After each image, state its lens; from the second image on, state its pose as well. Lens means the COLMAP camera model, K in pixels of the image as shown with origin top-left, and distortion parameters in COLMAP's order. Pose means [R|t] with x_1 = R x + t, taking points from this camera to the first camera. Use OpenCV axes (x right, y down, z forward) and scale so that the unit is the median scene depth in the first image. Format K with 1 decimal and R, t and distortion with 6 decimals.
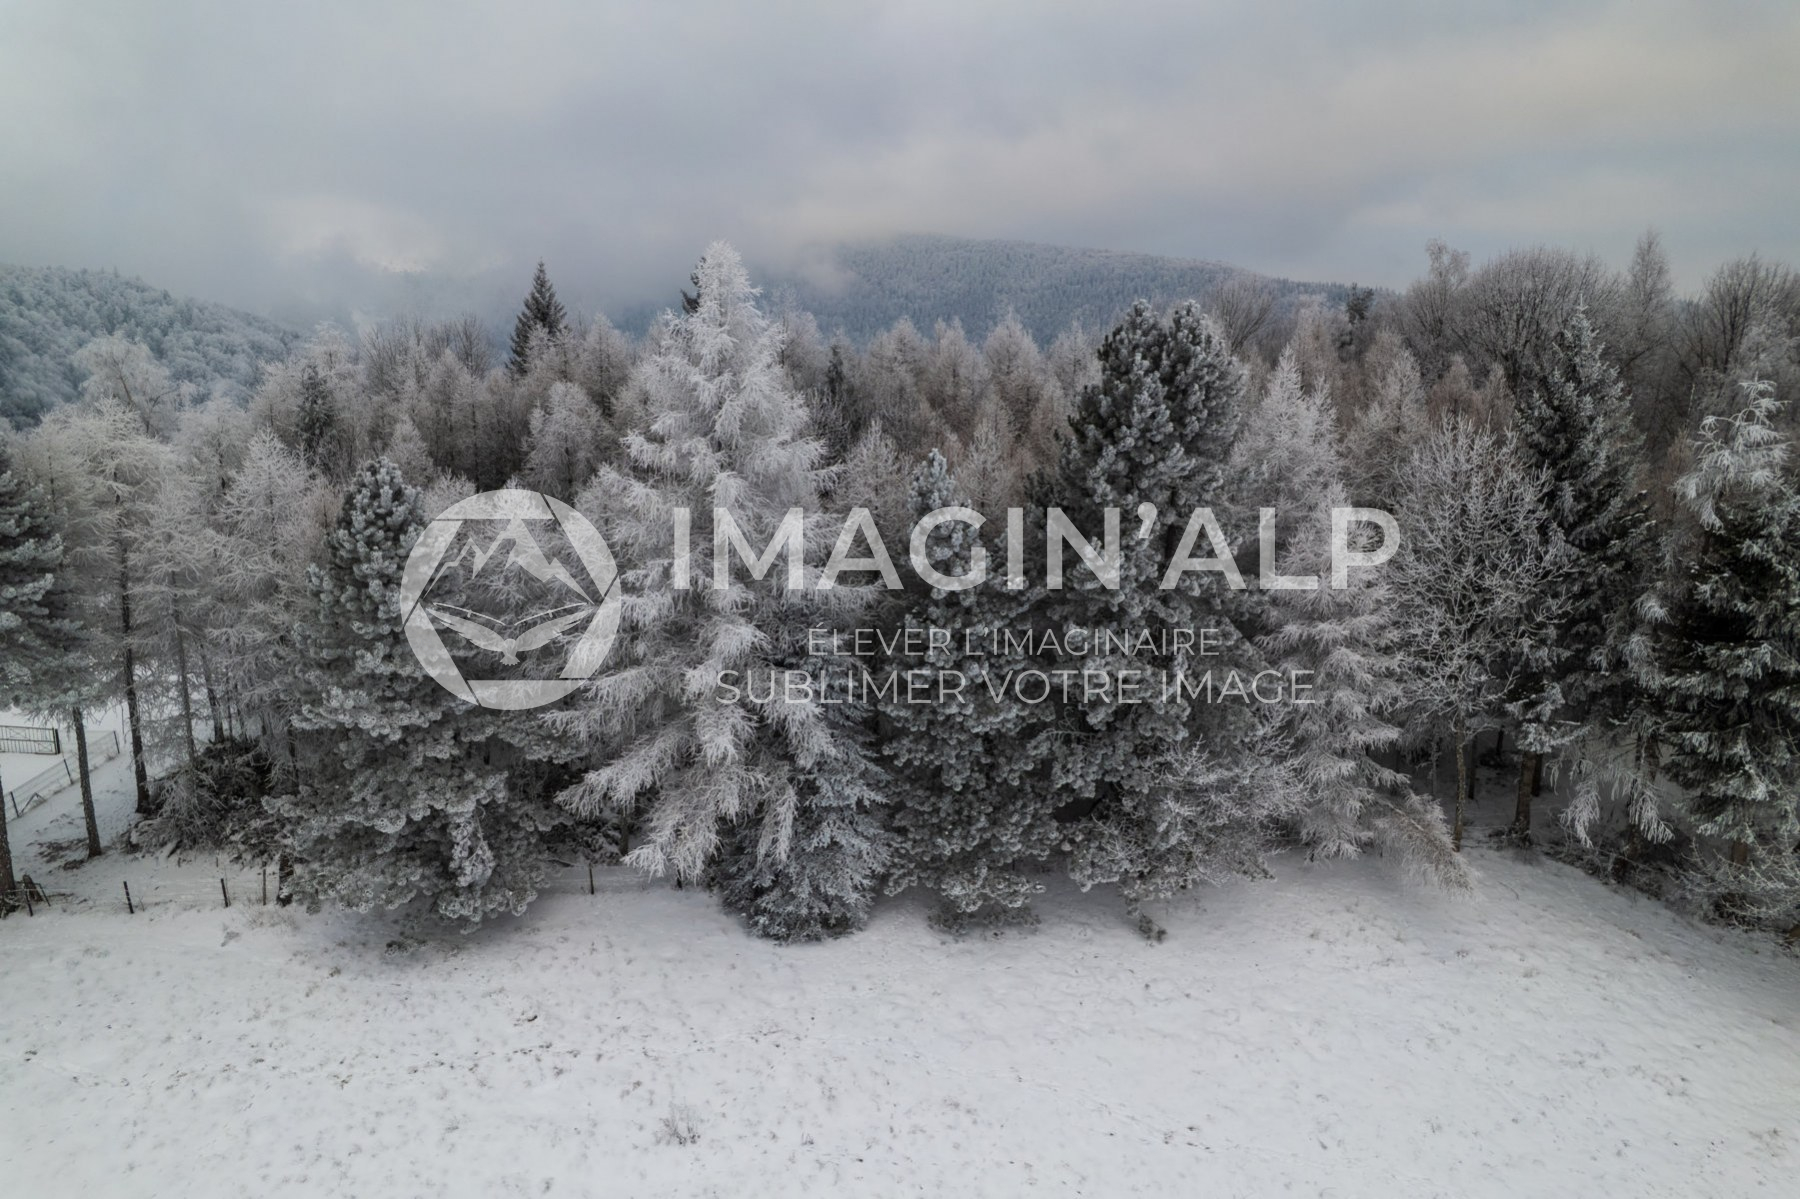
lens RADIAL K [[1160.5, 0, 900.0], [0, 1160.5, 599.5], [0, 0, 1]] dist [-0.085253, 0.073209]
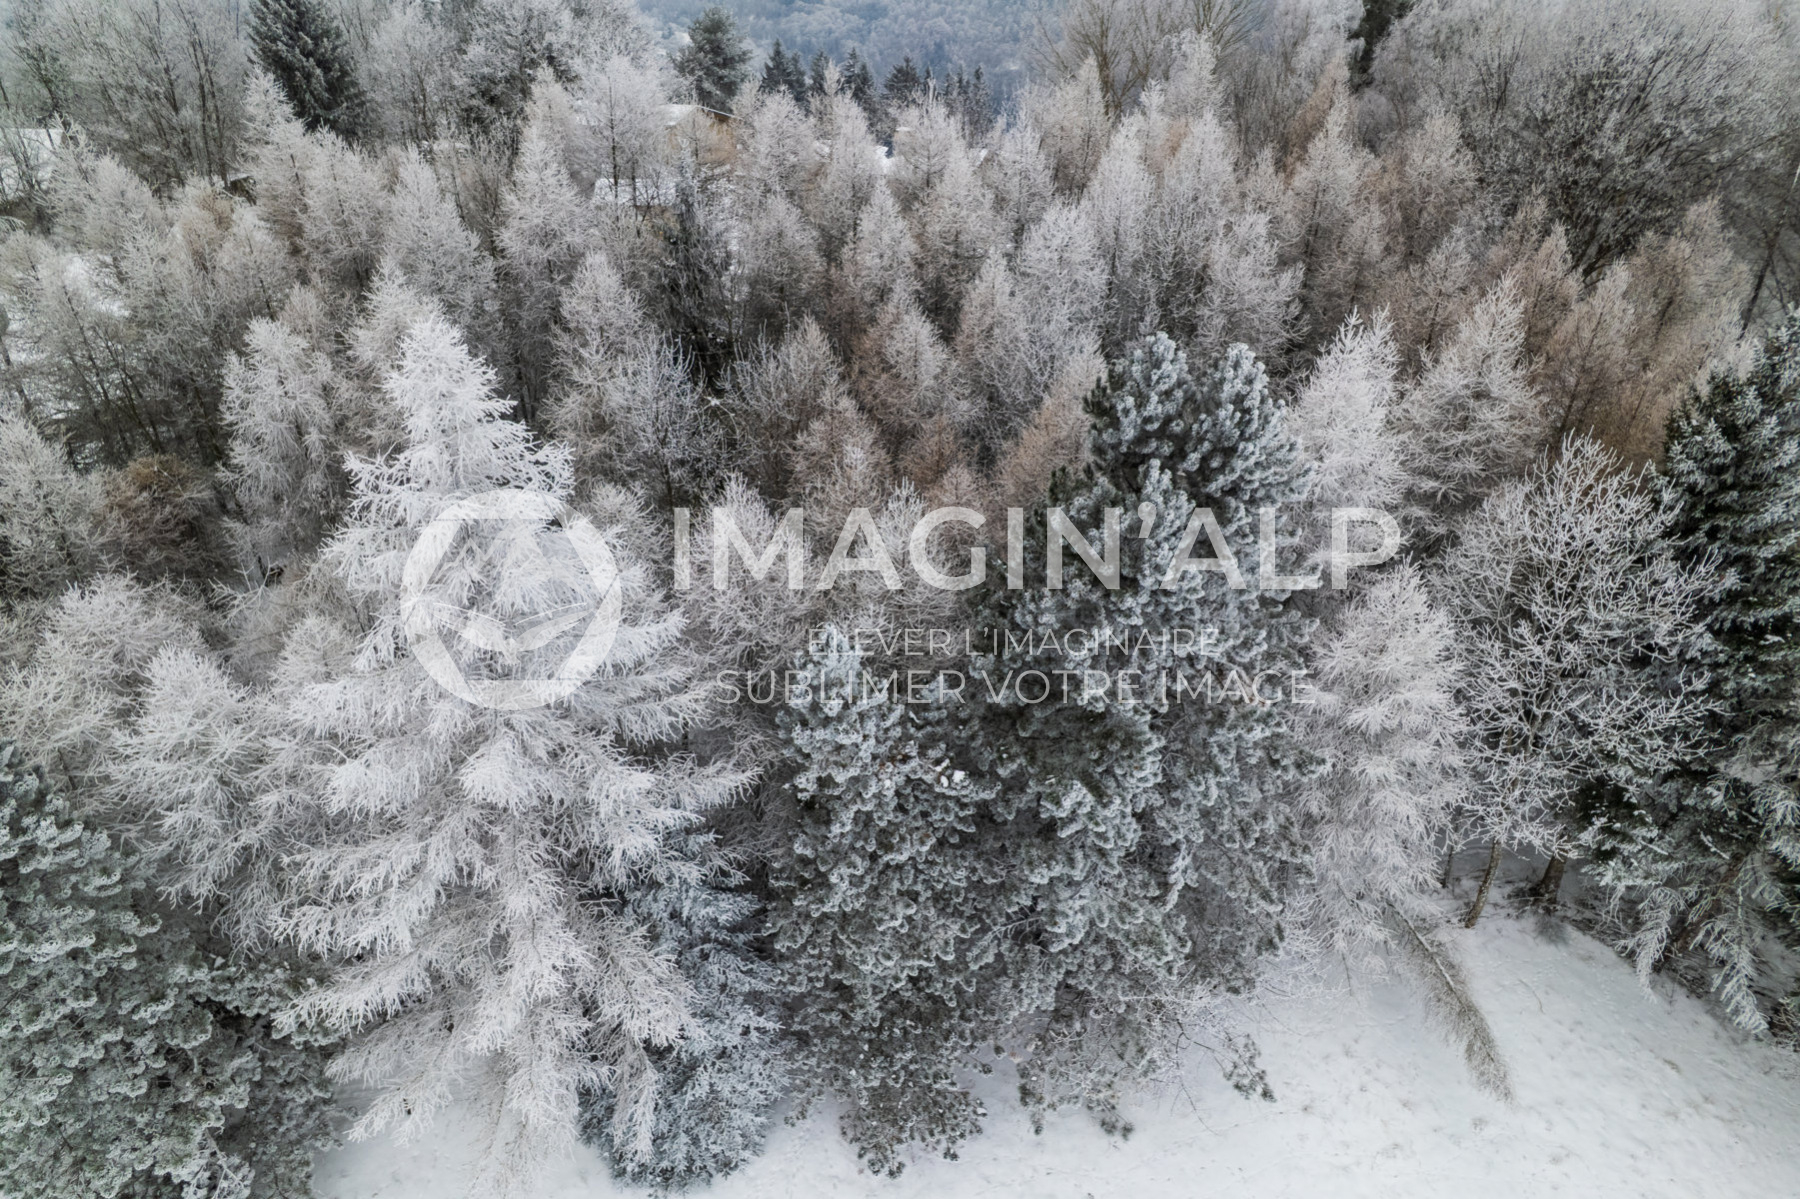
lens RADIAL K [[1160.5, 0, 900.0], [0, 1160.5, 599.5], [0, 0, 1]] dist [-0.085253, 0.073209]
pose [[0.996489, -0.039908, 0.073600, 0.021683], [0.010355, 0.931085, 0.364656, -0.359826], [-0.083081, -0.362614, 0.928229, 0.399889]]
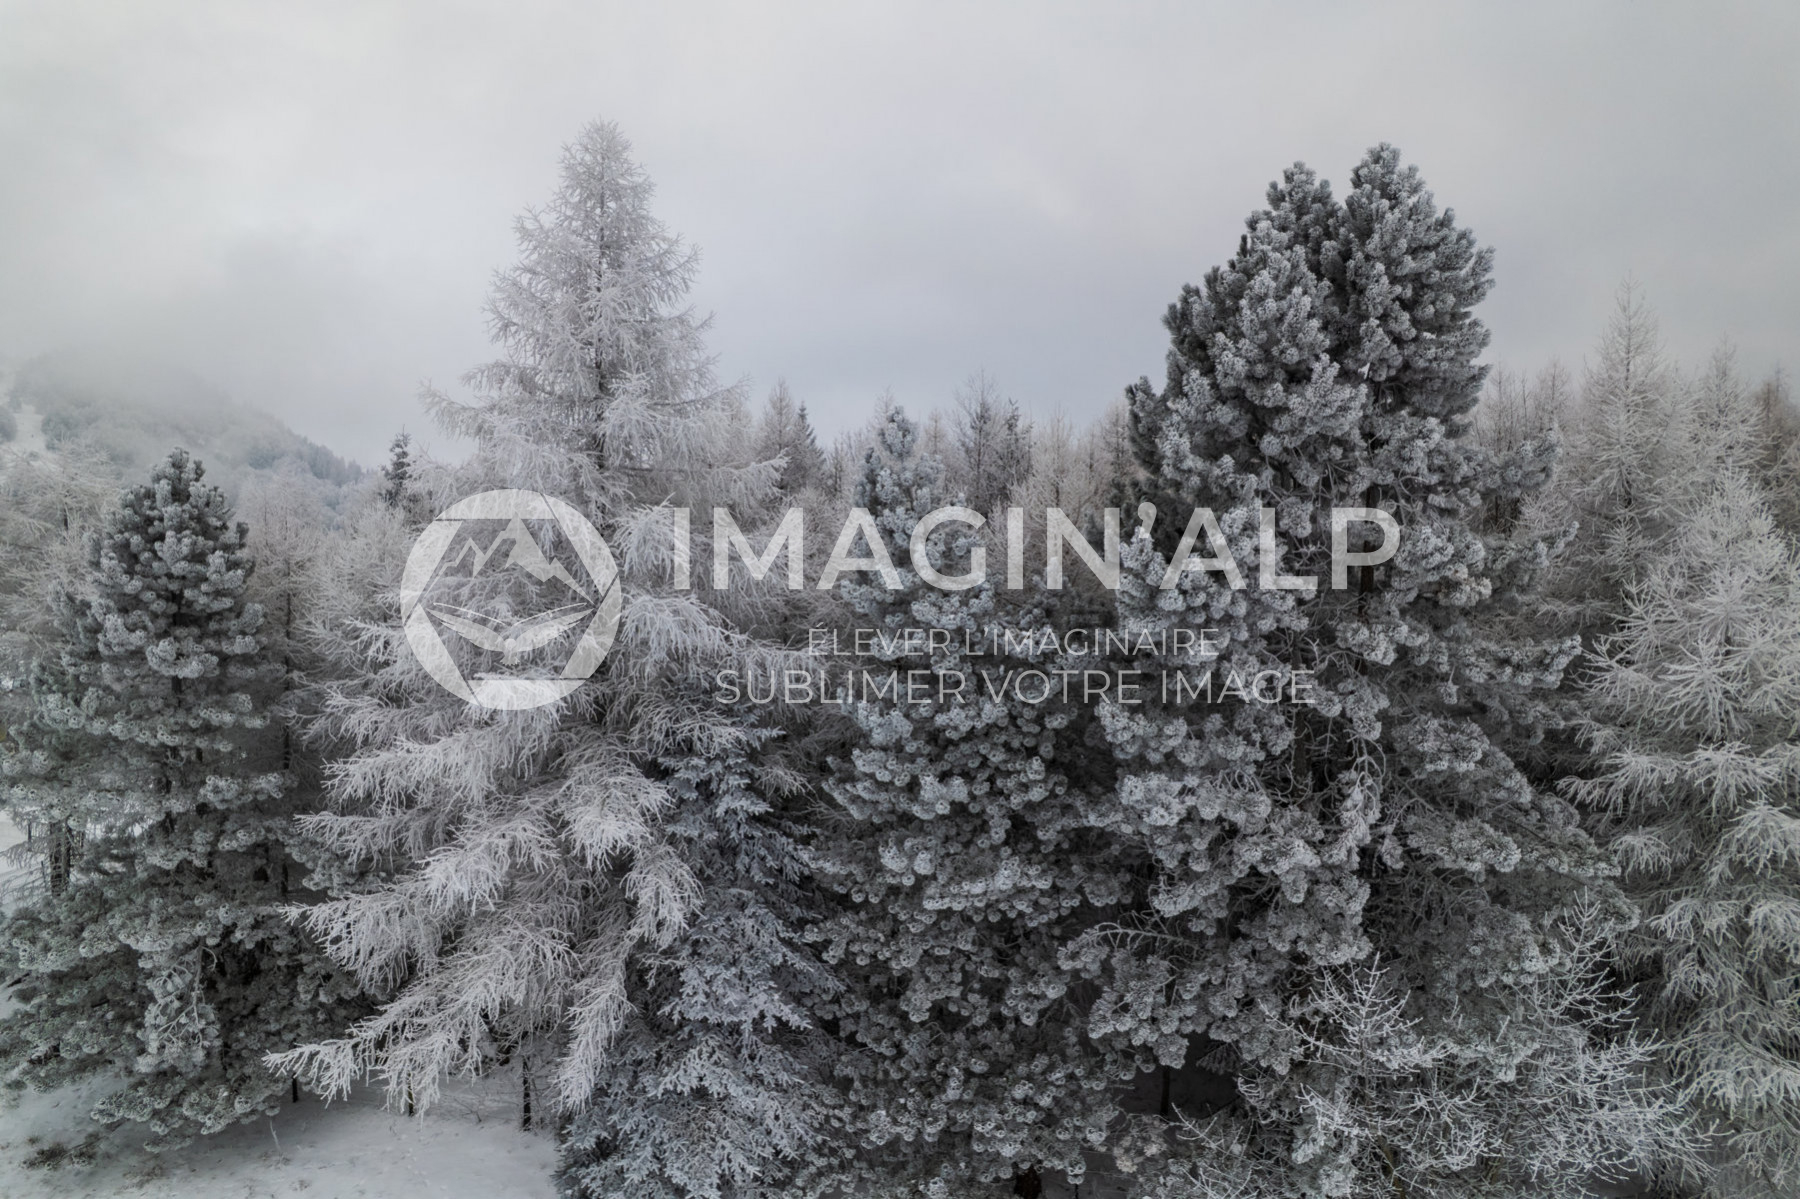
lens RADIAL K [[1160.5, 0, 900.0], [0, 1160.5, 599.5], [0, 0, 1]] dist [-0.085253, 0.073209]
pose [[0.939625, 0.000918, -0.342204, 0.221981], [-0.067806, 0.980669, -0.183552, 0.070745], [0.335420, 0.195673, 0.921523, 0.461629]]
